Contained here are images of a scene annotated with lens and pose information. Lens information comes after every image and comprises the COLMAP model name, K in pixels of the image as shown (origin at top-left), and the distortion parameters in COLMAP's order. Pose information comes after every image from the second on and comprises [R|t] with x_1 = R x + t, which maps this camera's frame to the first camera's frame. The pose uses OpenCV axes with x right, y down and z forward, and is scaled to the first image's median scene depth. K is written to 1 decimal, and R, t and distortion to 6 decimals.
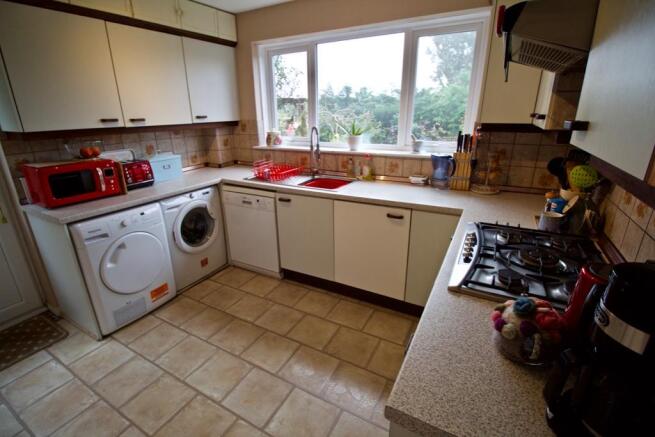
lens RADIAL K [[301.8, 0, 322.7], [0, 301.8, 215.2], [0, 0, 1]] dist [-0.002704, -0.011348]
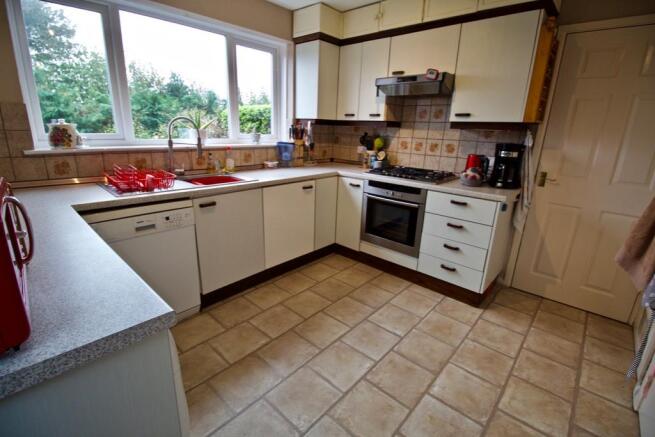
lens RADIAL K [[301.8, 0, 322.7], [0, 301.8, 215.2], [0, 0, 1]] dist [-0.002704, -0.011348]
pose [[0.228412, -0.248827, 0.941230, -0.860700], [0.283032, 0.942002, 0.180346, -0.085669], [-0.931516, 0.225205, 0.285590, 0.503575]]
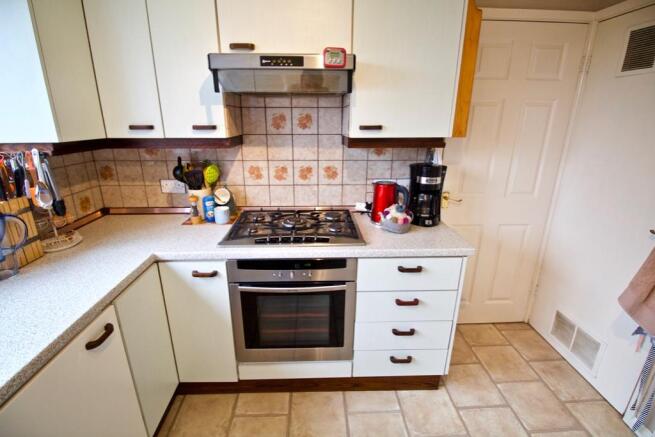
lens RADIAL K [[301.8, 0, 322.7], [0, 301.8, 215.2], [0, 0, 1]] dist [-0.002704, -0.011348]
pose [[-0.522924, -0.244325, 0.816612, -0.256394], [0.282919, 0.853975, 0.436673, -0.231921], [-0.804057, 0.459382, -0.377441, 0.682364]]
